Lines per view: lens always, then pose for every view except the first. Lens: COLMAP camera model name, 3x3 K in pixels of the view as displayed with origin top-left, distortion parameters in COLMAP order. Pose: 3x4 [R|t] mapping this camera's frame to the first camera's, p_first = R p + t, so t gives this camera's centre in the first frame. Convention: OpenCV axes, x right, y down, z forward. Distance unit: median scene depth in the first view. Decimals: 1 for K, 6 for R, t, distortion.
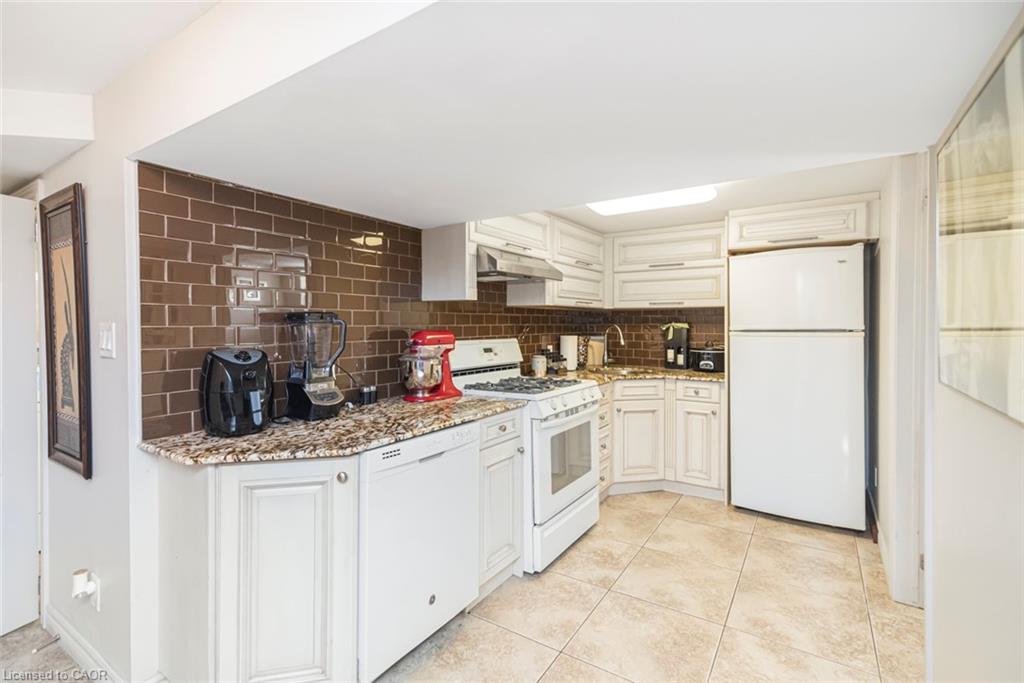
lens RADIAL K [[465.4, 0, 507.8], [0, 465.4, 324.7], [0, 0, 1]] dist [0.002680, -0.000238]
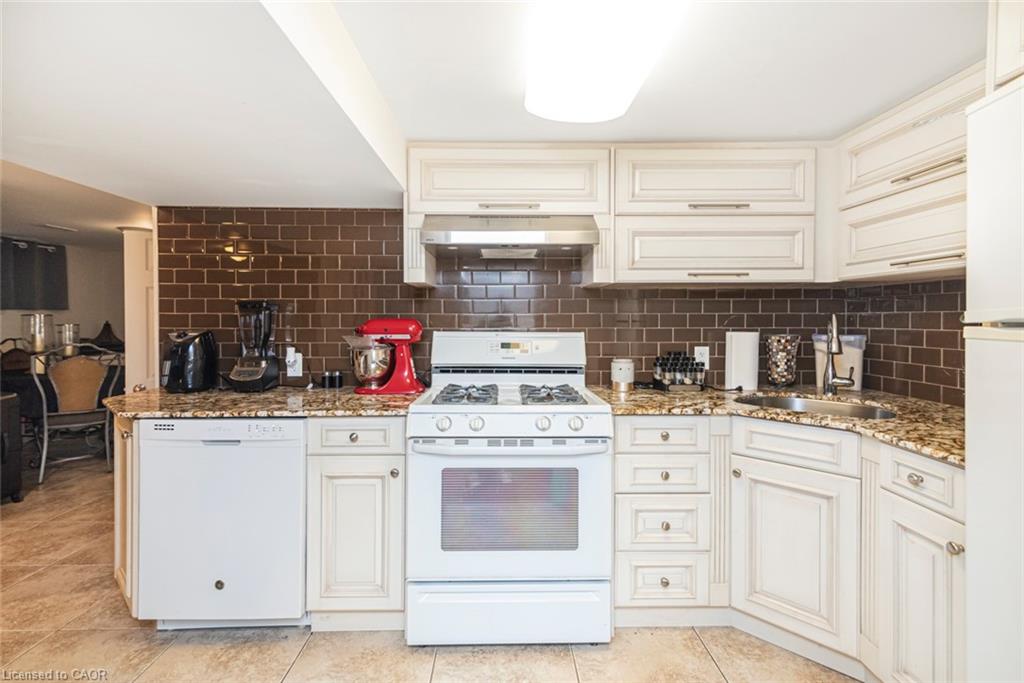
lens RADIAL K [[473.7, 0, 511.3], [0, 473.7, 315.4], [0, 0, 1]] dist [0.002064, 0.000136]
pose [[0.566196, -0.003582, -0.824263, 0.657663], [-0.000469, 0.999989, -0.004668, 0.008744], [0.824271, 0.003030, 0.566188, 0.592925]]
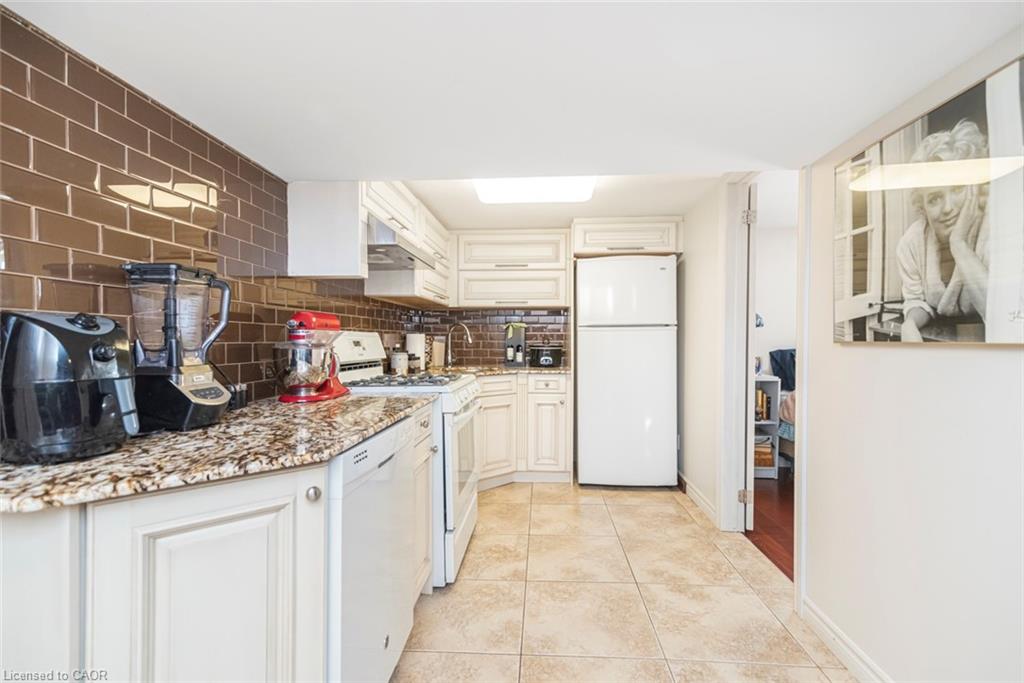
lens RADIAL K [[461.7, 0, 512.0], [0, 461.7, 341.5], [0, 0, 1]] dist [0.002744, 0.000140]
pose [[0.869068, -0.001084, 0.494692, -0.228813], [0.000413, 0.999999, 0.001465, 0.053971], [-0.494693, -0.001069, 0.869067, 0.141292]]
